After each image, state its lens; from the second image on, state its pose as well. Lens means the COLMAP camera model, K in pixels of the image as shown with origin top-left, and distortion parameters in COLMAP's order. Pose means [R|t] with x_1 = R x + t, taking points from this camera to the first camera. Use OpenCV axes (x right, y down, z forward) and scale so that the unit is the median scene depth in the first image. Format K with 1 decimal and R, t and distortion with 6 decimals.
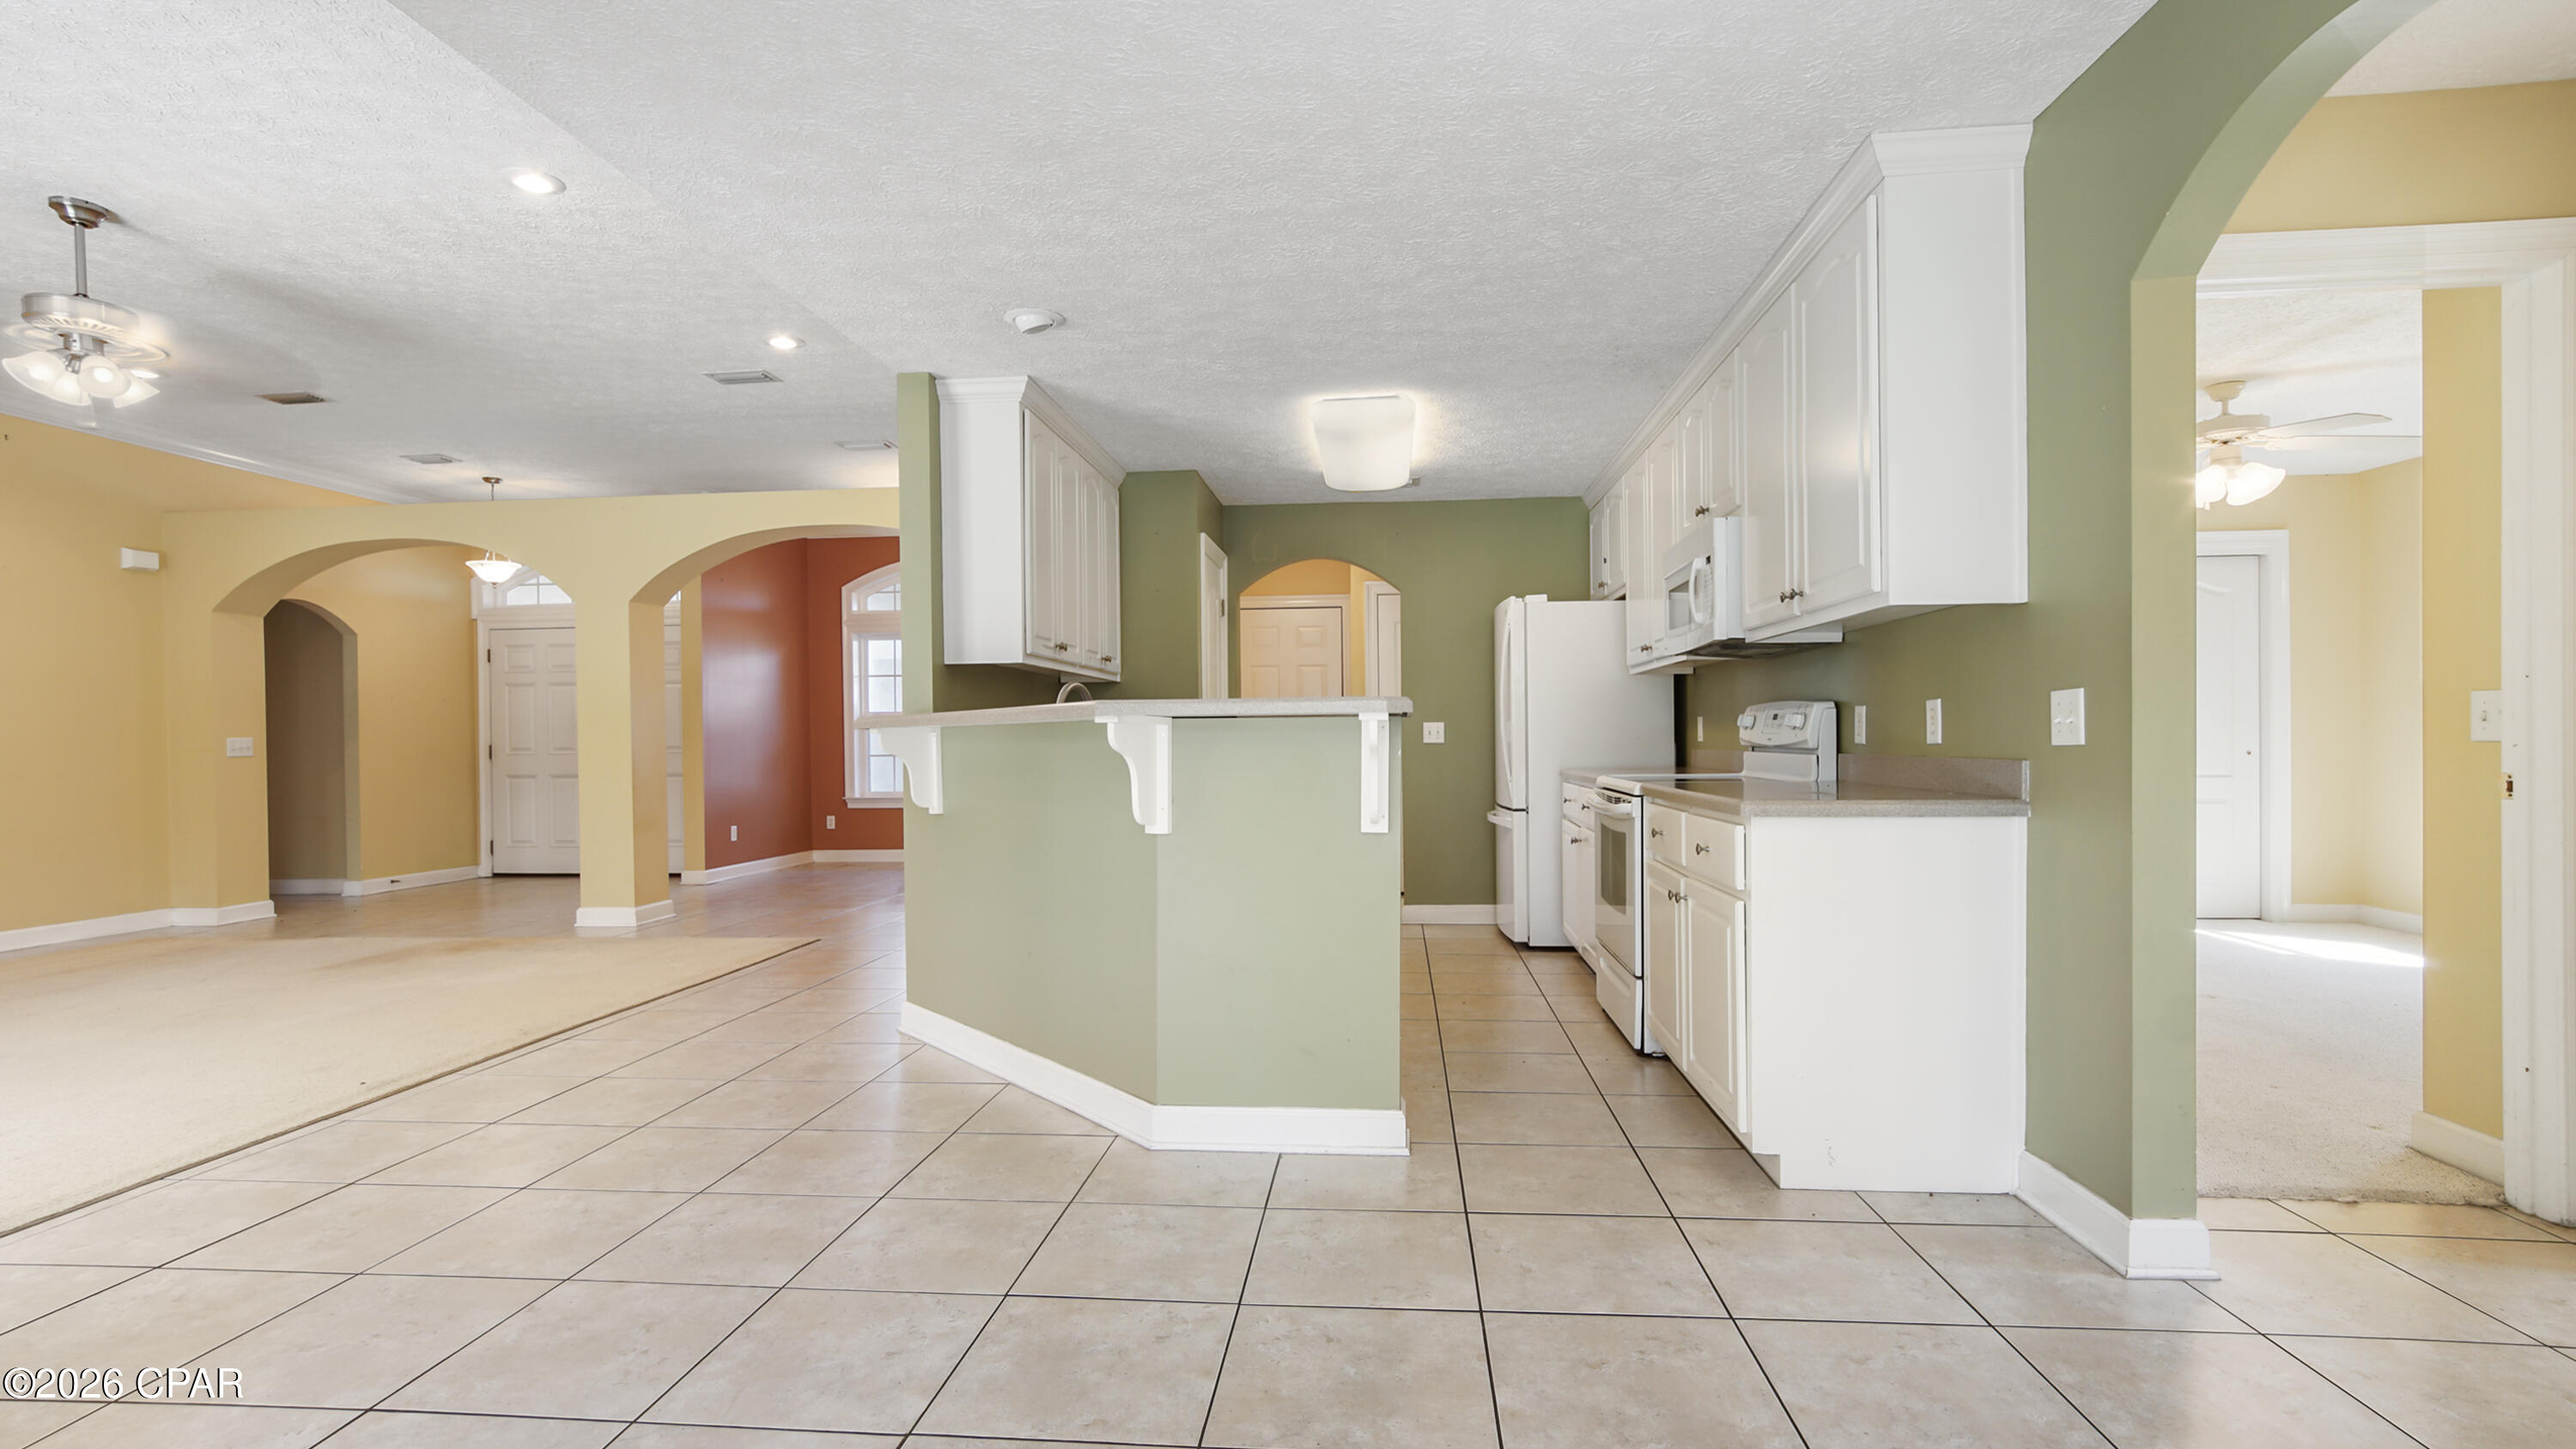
lens RADIAL K [[1162.0, 0, 1285.9], [0, 1162.0, 748.1], [0, 0, 1]] dist [-0.014113, 0.007580]
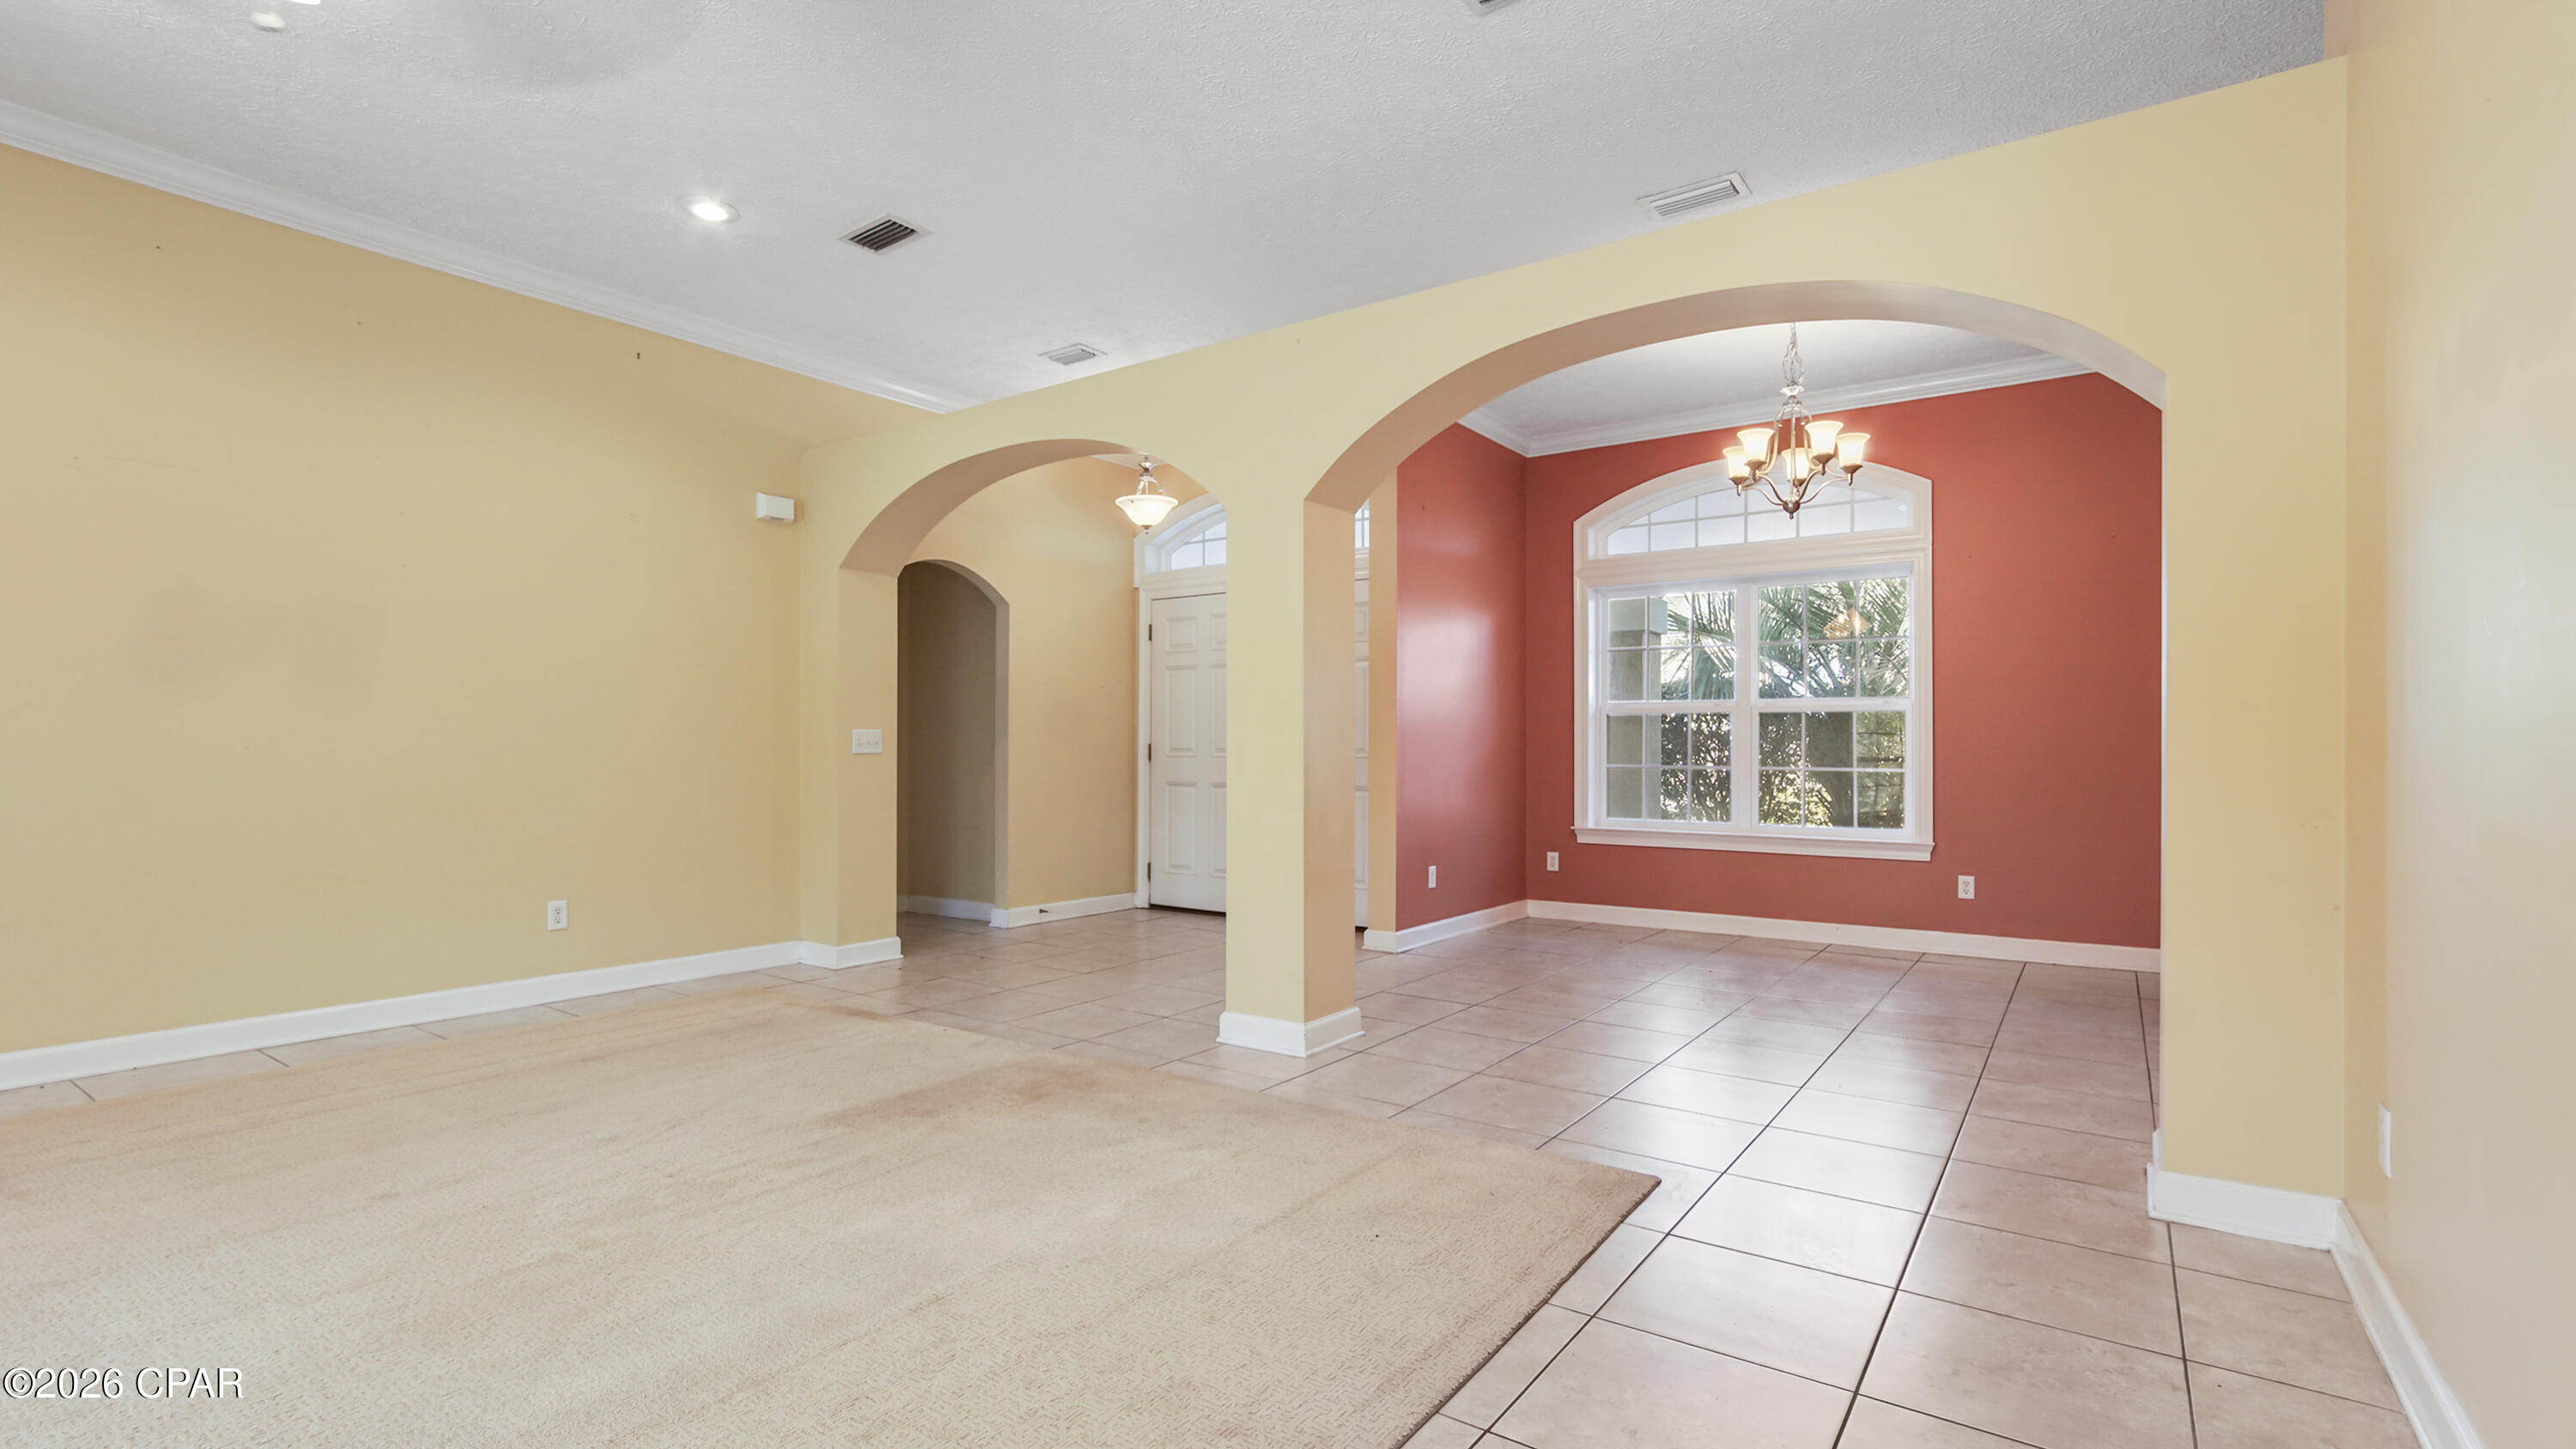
lens RADIAL K [[1162.0, 0, 1285.9], [0, 1162.0, 748.1], [0, 0, 1]] dist [-0.014113, 0.007580]
pose [[0.862622, 0.014986, -0.505626, -0.213834], [-0.017895, 0.999839, -0.000897, -0.000564], [0.505532, 0.009821, 0.862752, 0.378672]]
